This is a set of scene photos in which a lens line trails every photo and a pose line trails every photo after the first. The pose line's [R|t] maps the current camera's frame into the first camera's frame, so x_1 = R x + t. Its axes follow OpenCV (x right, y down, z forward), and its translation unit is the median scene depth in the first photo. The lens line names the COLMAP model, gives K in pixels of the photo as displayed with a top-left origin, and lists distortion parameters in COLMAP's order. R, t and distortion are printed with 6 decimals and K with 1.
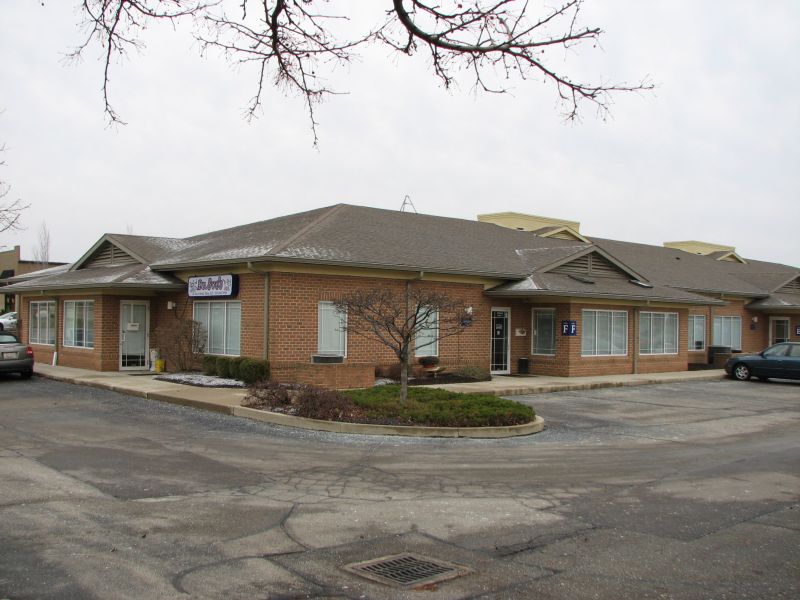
lens RADIAL K [[879.9, 0, 374.4], [0, 879.9, 299.2], [0, 0, 1]] dist [-0.191627, 0.281968]
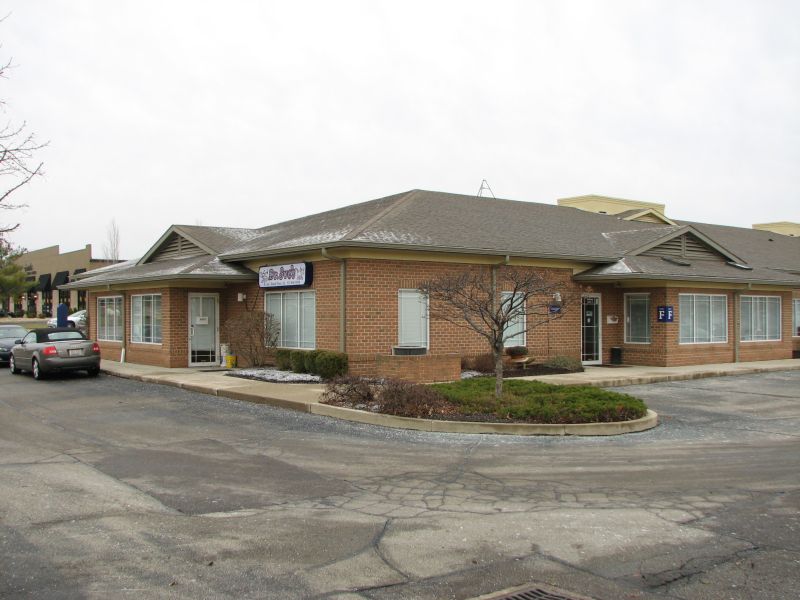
lens RADIAL K [[879.9, 0, 374.4], [0, 879.9, 299.2], [0, 0, 1]] dist [-0.191627, 0.281968]
pose [[0.996650, -0.018745, -0.079606, -0.022463], [0.019262, 0.999798, 0.005736, 0.011119], [0.079482, -0.007250, 0.996810, 0.104210]]
